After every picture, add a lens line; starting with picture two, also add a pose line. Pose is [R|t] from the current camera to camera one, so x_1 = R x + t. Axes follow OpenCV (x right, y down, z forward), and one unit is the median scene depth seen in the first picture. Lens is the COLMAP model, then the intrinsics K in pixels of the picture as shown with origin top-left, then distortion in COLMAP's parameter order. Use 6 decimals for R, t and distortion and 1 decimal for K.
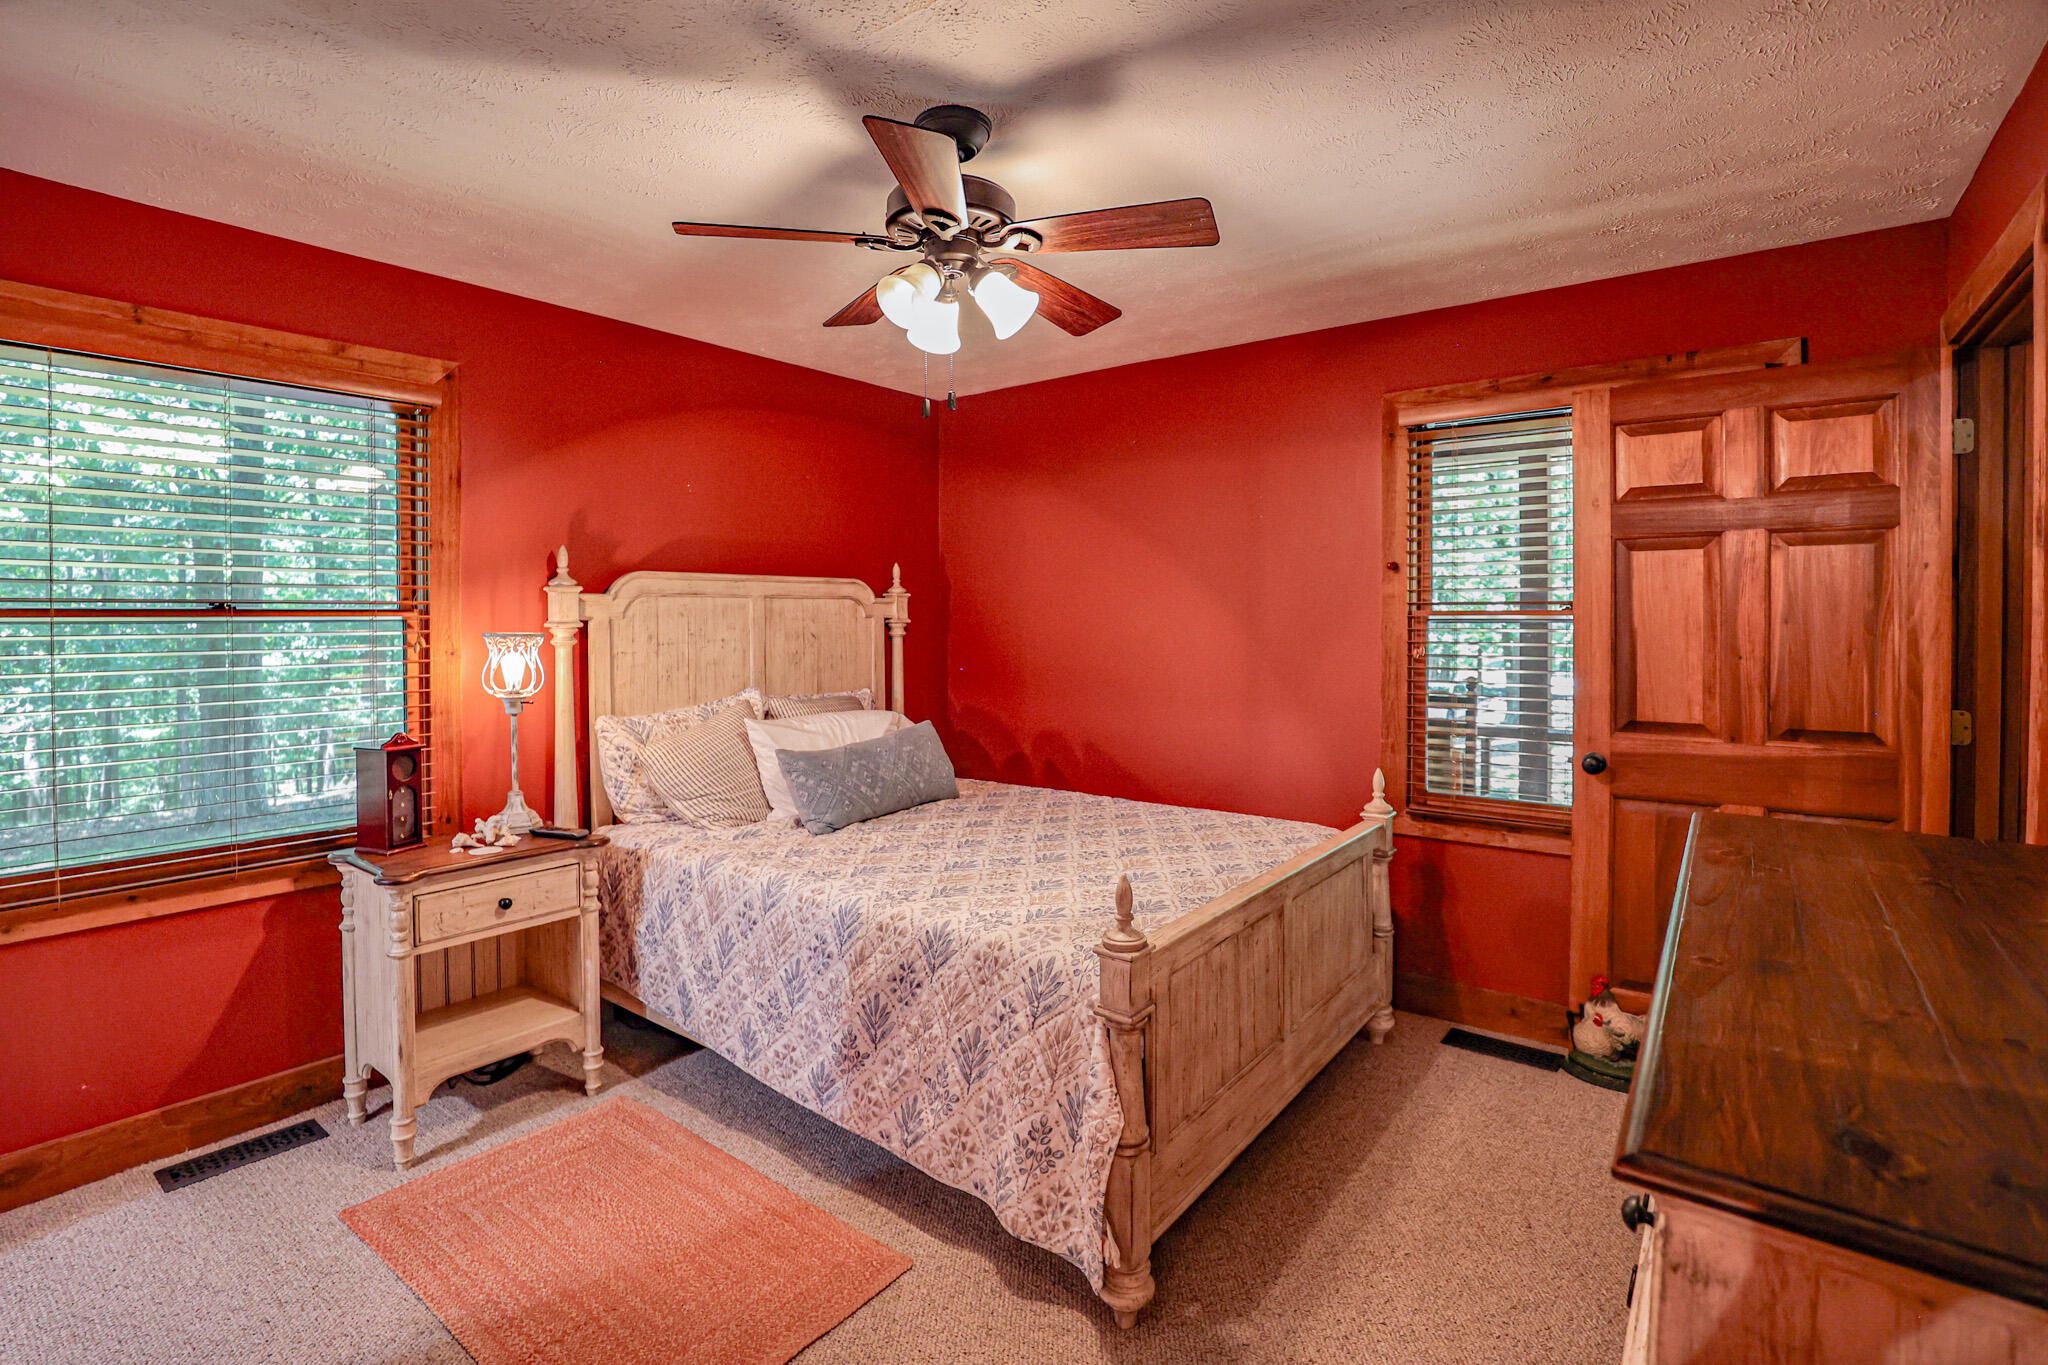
lens RADIAL K [[933.7, 0, 1026.4], [0, 933.7, 634.4], [0, 0, 1]] dist [-0.000256, -0.000025]
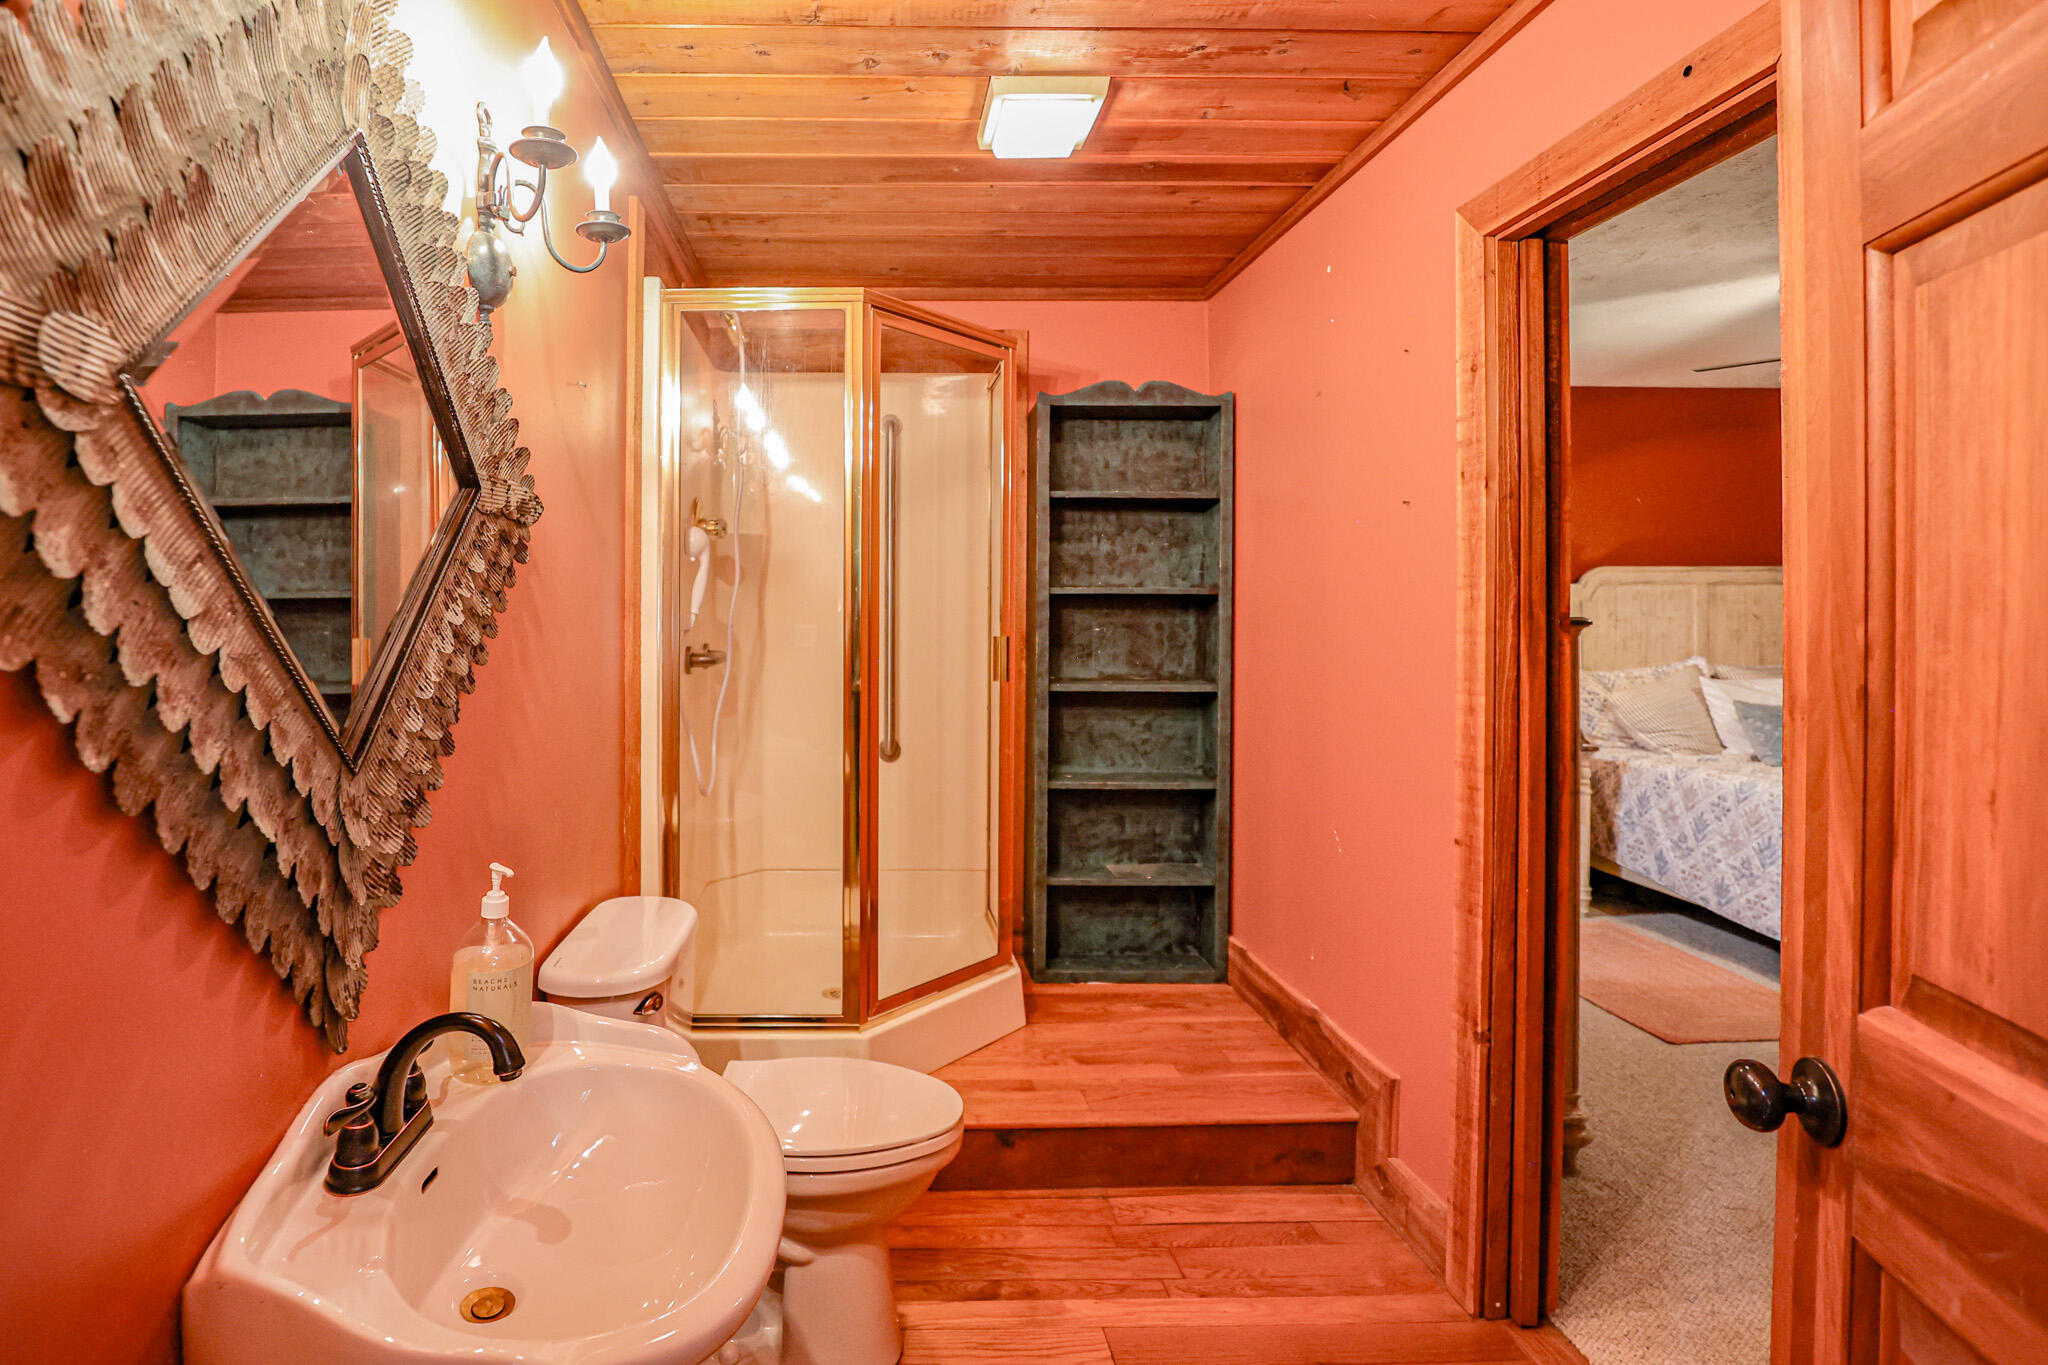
lens RADIAL K [[907.3, 0, 1022.1], [0, 907.3, 614.5], [0, 0, 1]] dist [-0.001356, 0.000046]
pose [[0.652187, 0.007967, -0.758016, 0.048263], [-0.012023, 0.999928, 0.000165, 0.014928], [0.757962, 0.009006, 0.652236, -0.624970]]
